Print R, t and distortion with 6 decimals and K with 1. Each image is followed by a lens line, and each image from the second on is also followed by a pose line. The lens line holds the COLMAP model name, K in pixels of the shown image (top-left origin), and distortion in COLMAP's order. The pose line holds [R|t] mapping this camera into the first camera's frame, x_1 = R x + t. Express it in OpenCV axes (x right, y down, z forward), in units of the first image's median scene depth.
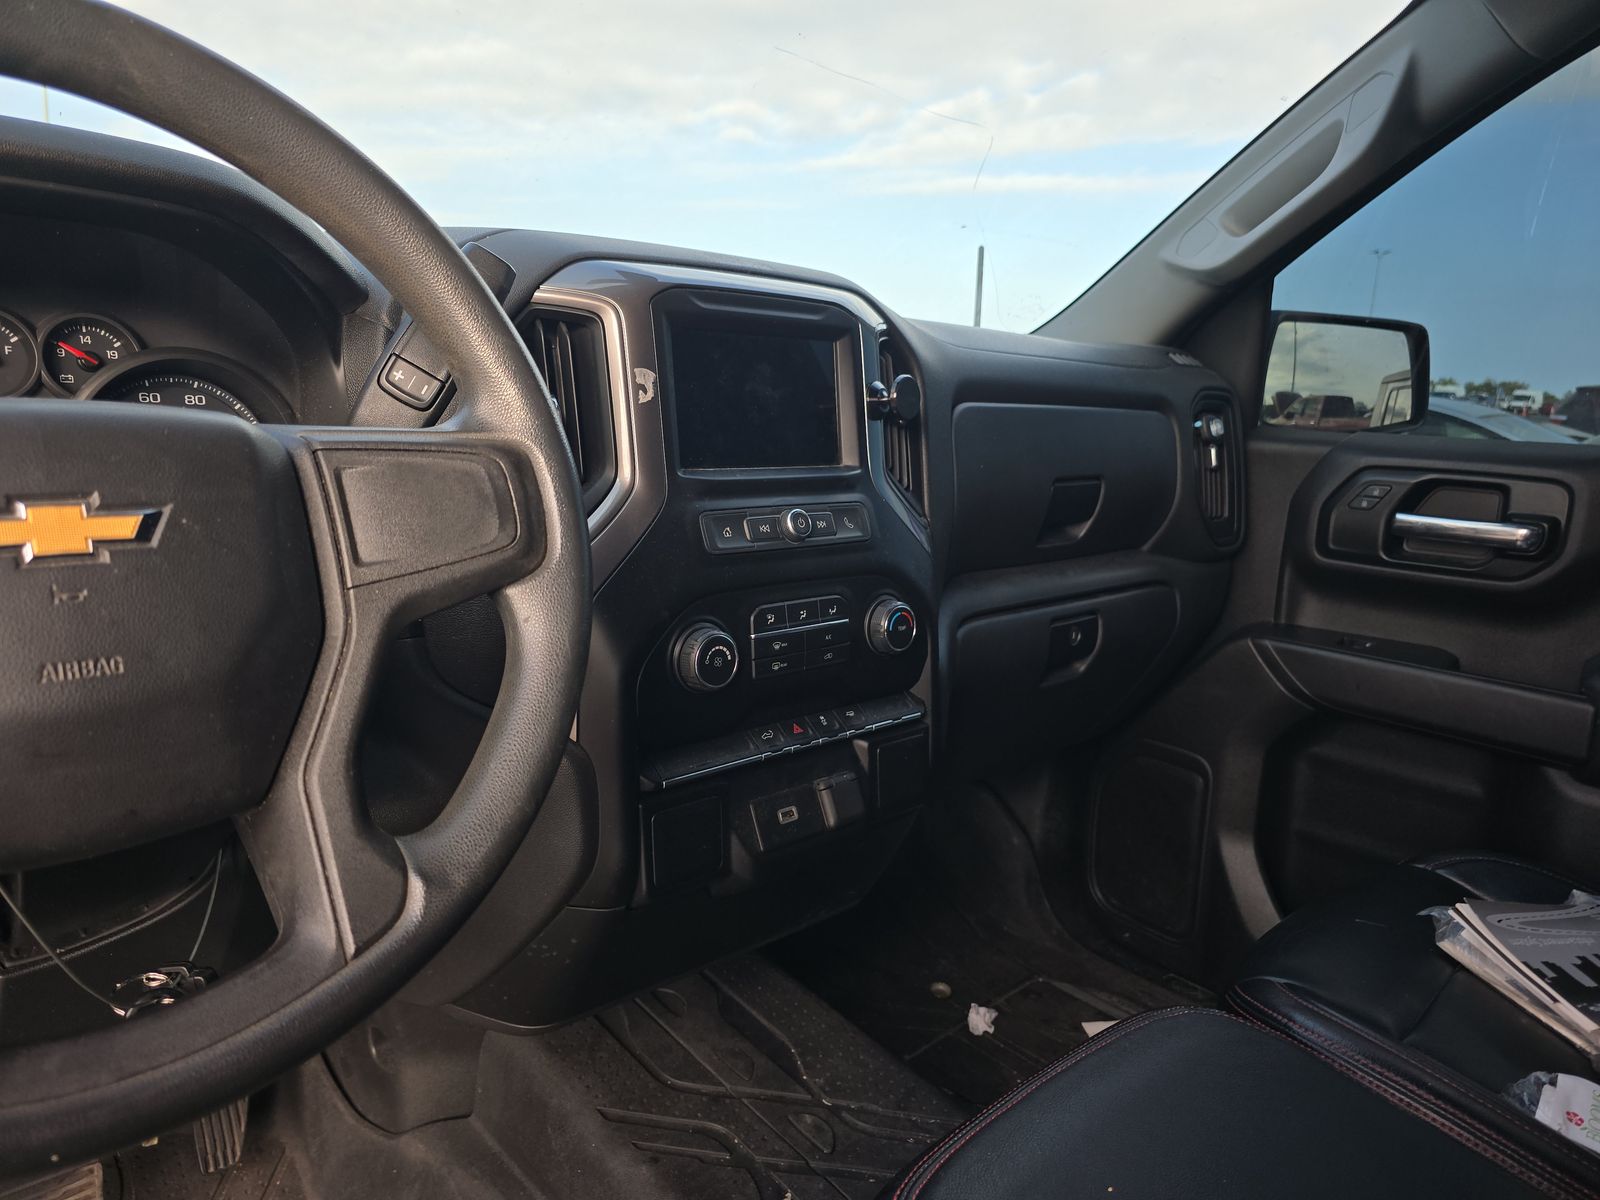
lens RADIAL K [[1099.6, 0, 804.0], [0, 1099.6, 604.3], [0, 0, 1]] dist [0.053315, -0.049287]
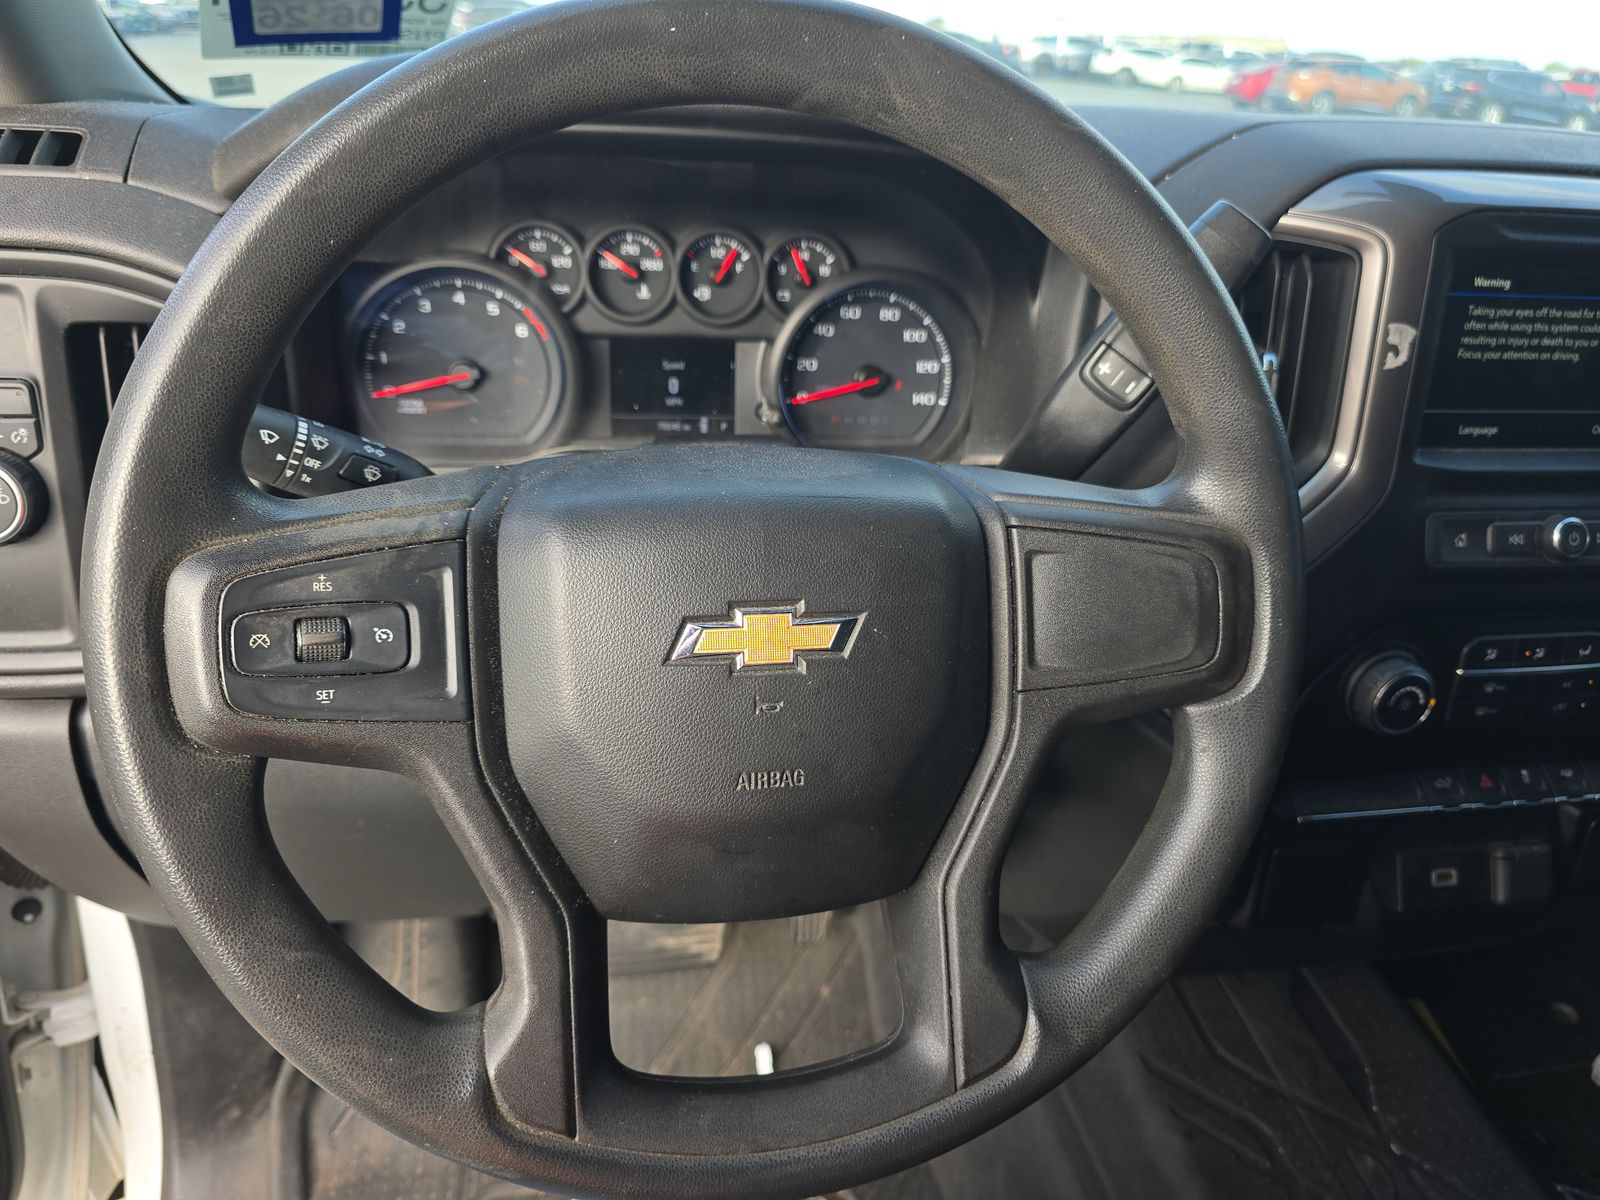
lens RADIAL K [[1099.6, 0, 804.0], [0, 1099.6, 604.3], [0, 0, 1]] dist [0.053315, -0.049287]
pose [[0.852375, 0.242076, -0.463525, -0.094504], [-0.128263, 0.956104, 0.263464, -0.179021], [0.506957, -0.165117, 0.846009, 0.092675]]
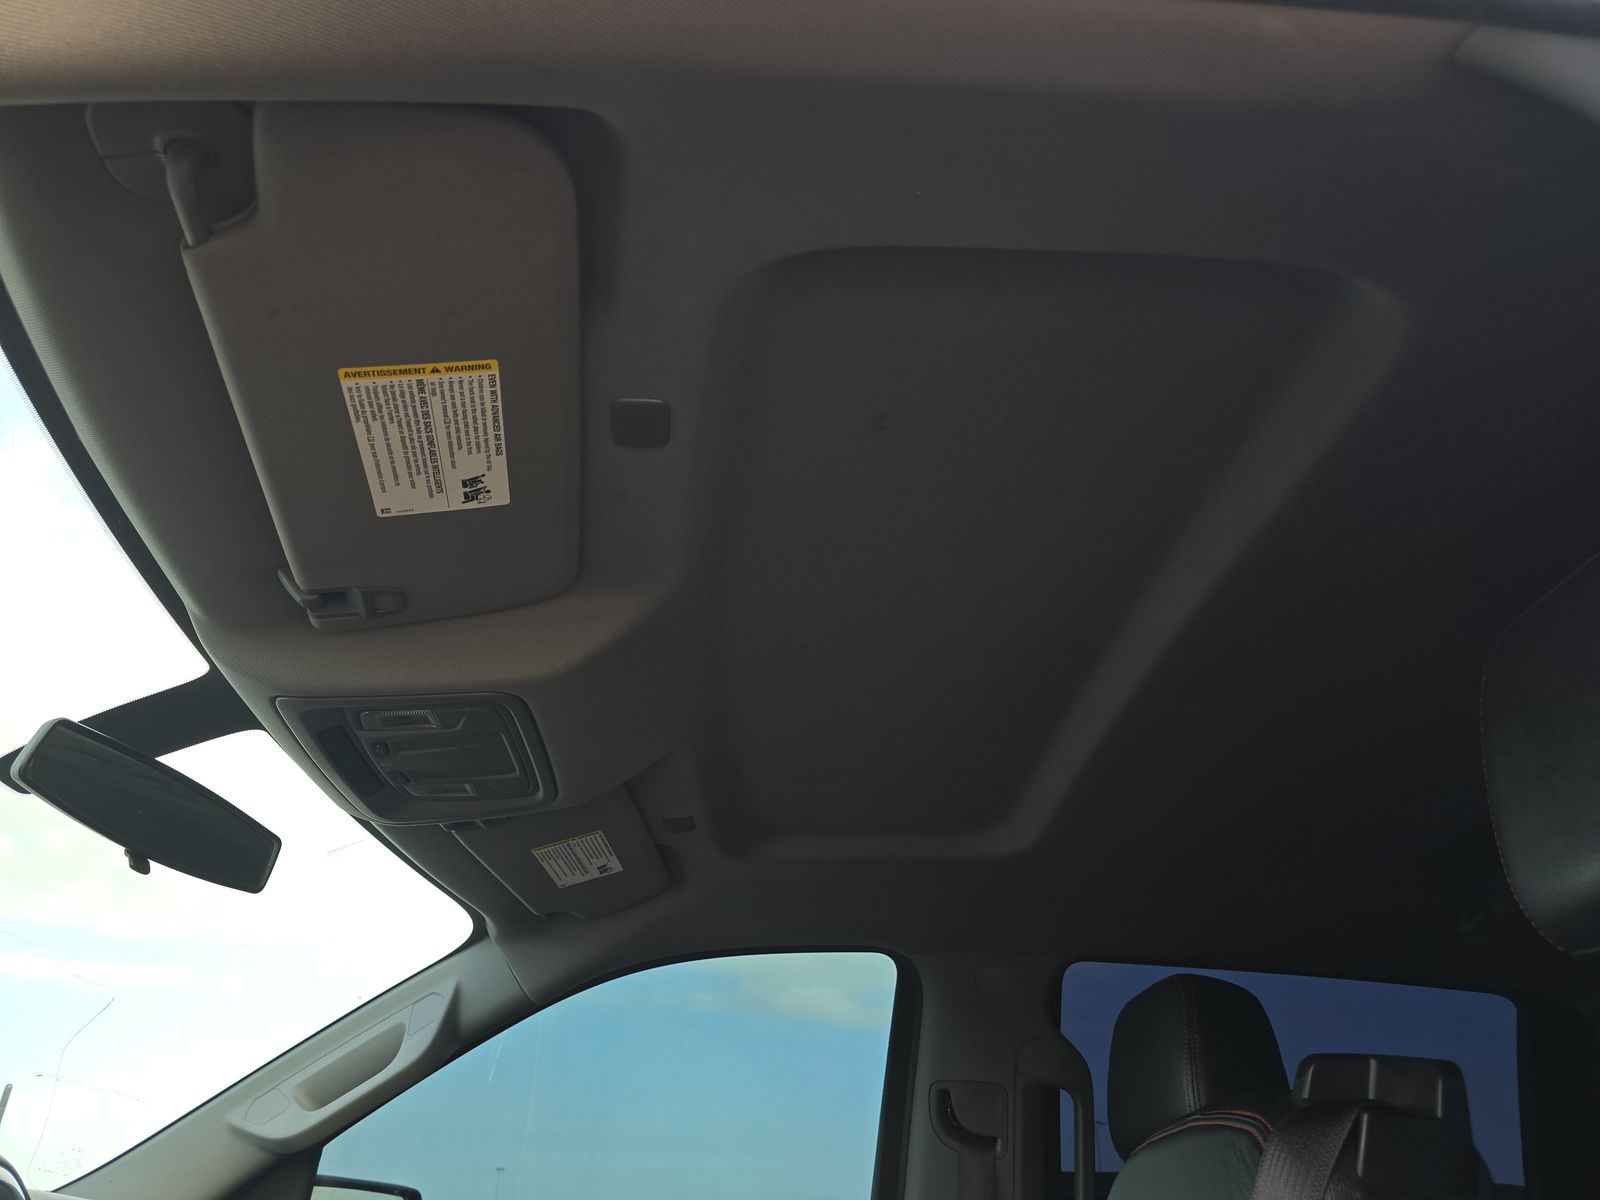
lens RADIAL K [[1099.6, 0, 804.0], [0, 1099.6, 604.3], [0, 0, 1]] dist [0.053315, -0.049287]
pose [[0.646105, 0.366102, 0.669714, -0.417564], [0.155531, 0.795890, -0.585124, 0.017517], [-0.747234, 0.482213, 0.457288, -0.291610]]
